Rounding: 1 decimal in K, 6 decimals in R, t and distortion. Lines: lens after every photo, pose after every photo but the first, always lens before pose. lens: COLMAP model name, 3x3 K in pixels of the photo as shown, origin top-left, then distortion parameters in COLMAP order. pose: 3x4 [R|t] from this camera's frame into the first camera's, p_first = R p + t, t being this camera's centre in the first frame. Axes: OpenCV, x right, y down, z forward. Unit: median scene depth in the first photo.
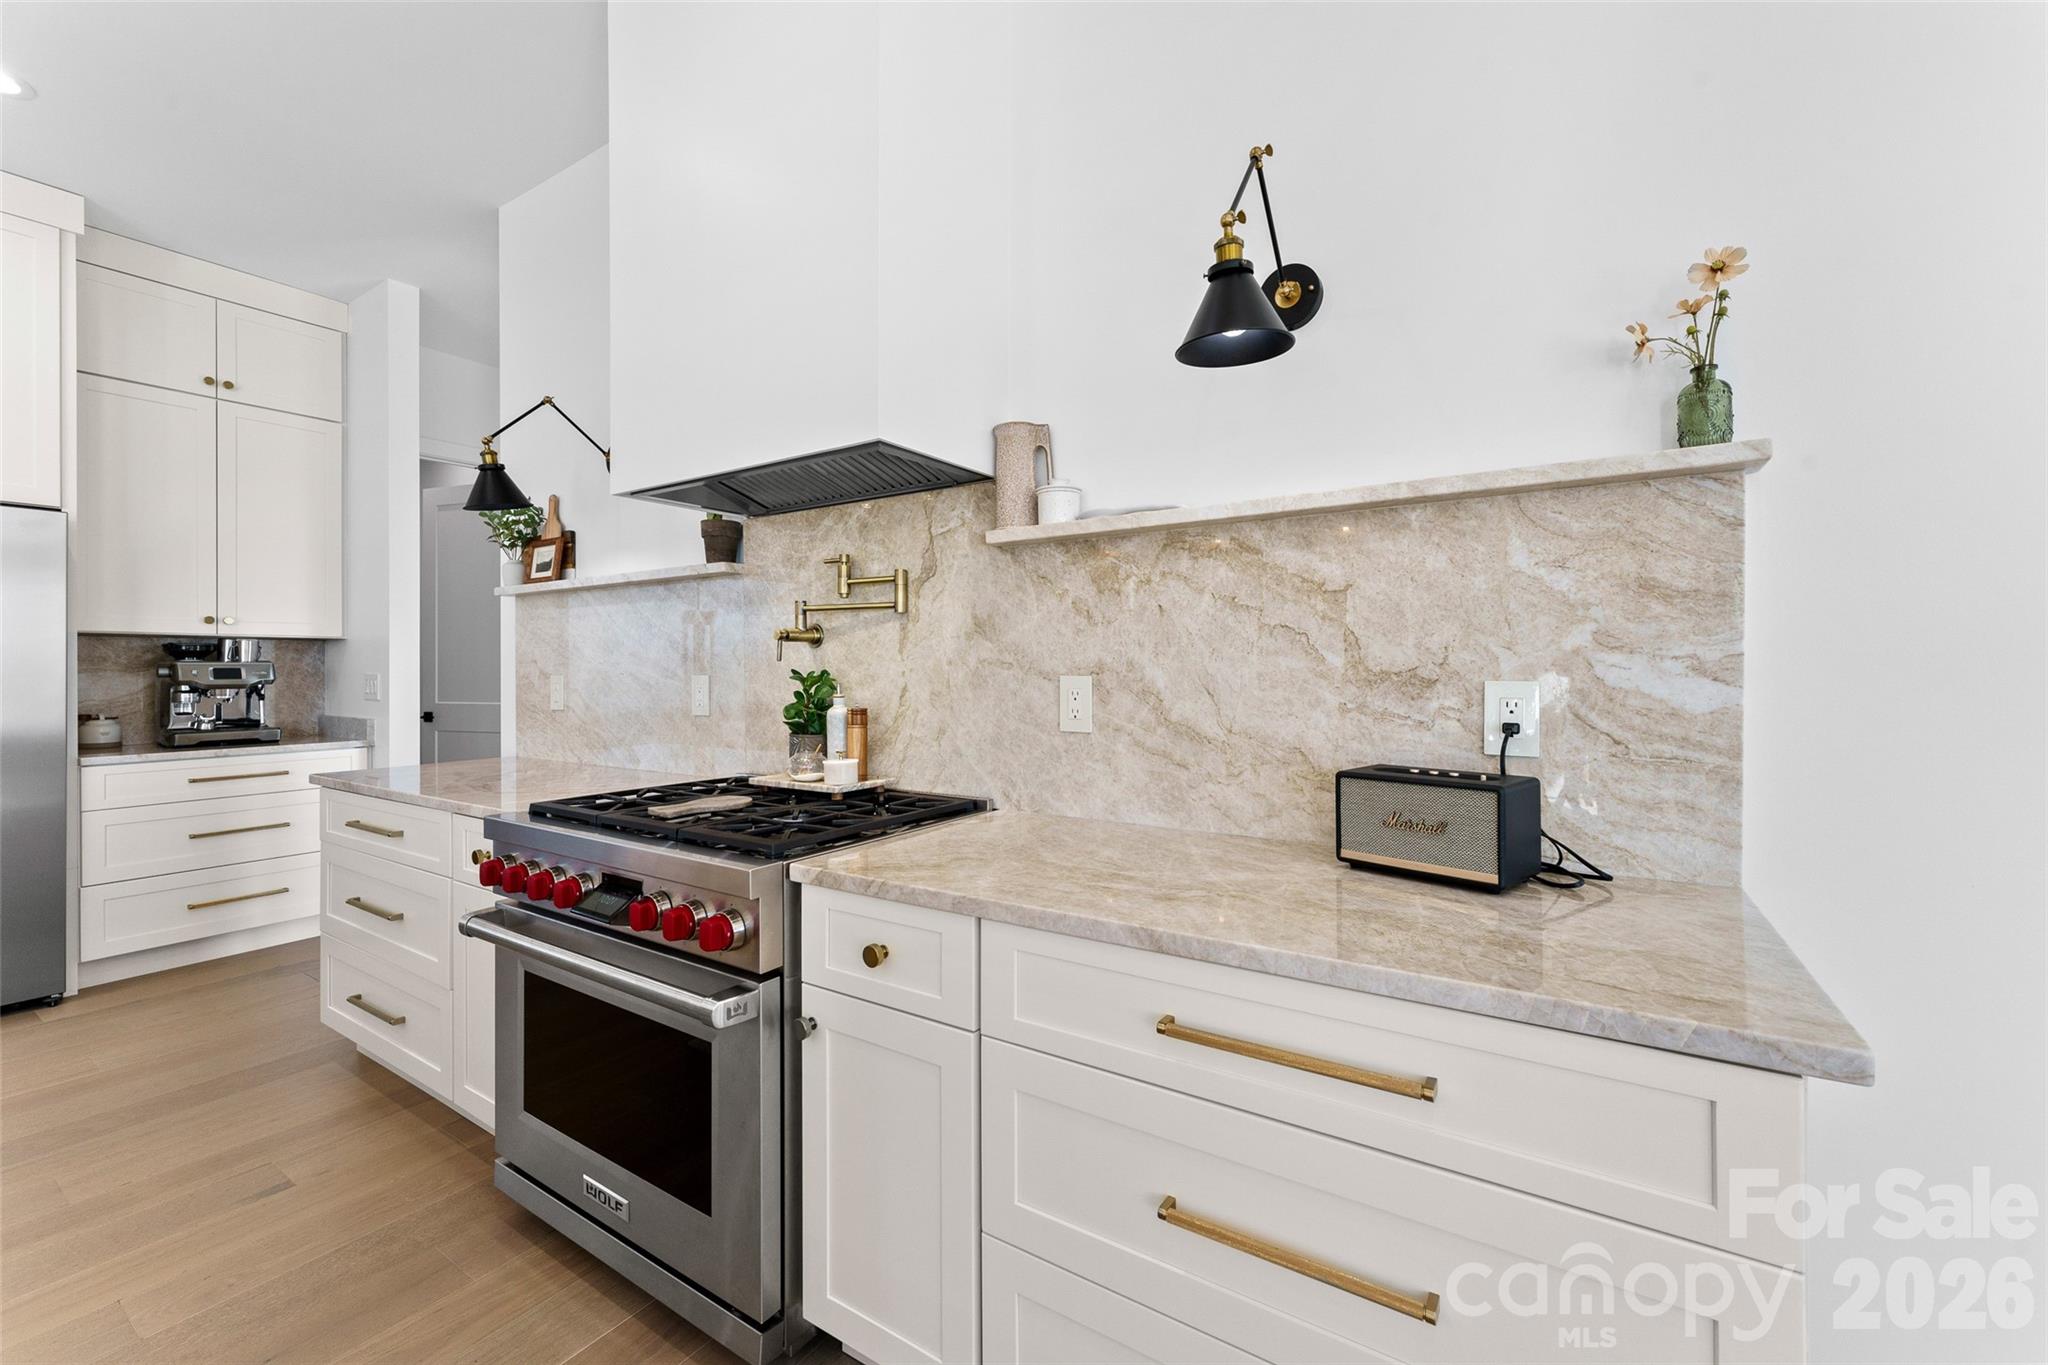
lens RADIAL K [[843.7, 0, 1005.1], [0, 843.7, 665.2], [0, 0, 1]] dist [0.000359, -0.000402]
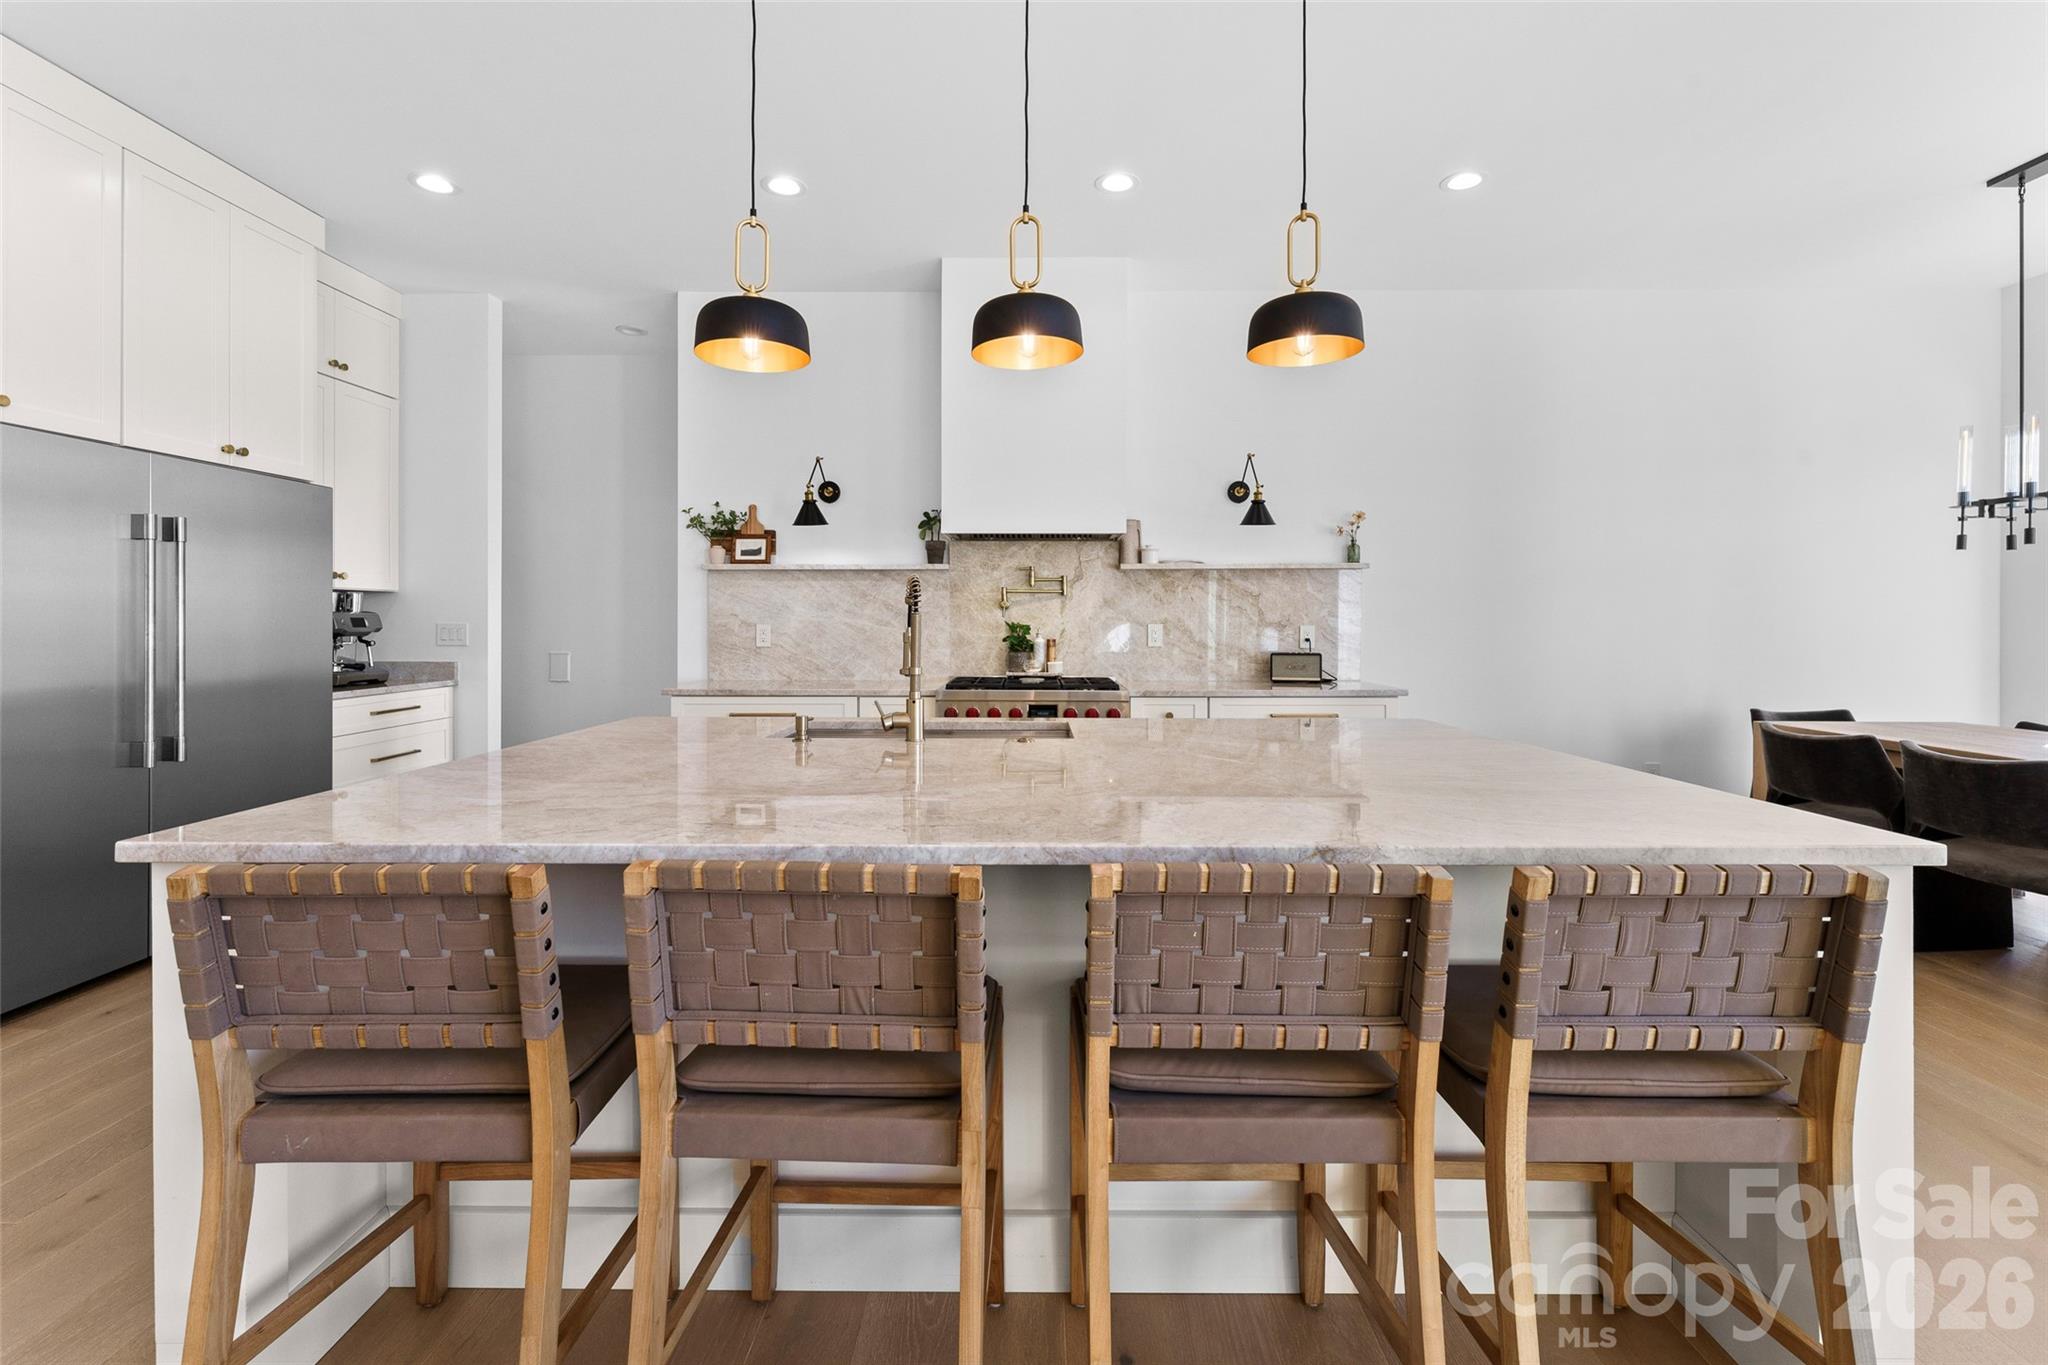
lens RADIAL K [[887.7, 0, 1012.5], [0, 887.7, 621.9], [0, 0, 1]] dist [0.001512, 0.000967]
pose [[0.851122, 0.002812, 0.524961, -1.223020], [-0.006137, 0.999971, 0.004593, -0.003112], [-0.524932, -0.007131, 0.851114, -0.751629]]
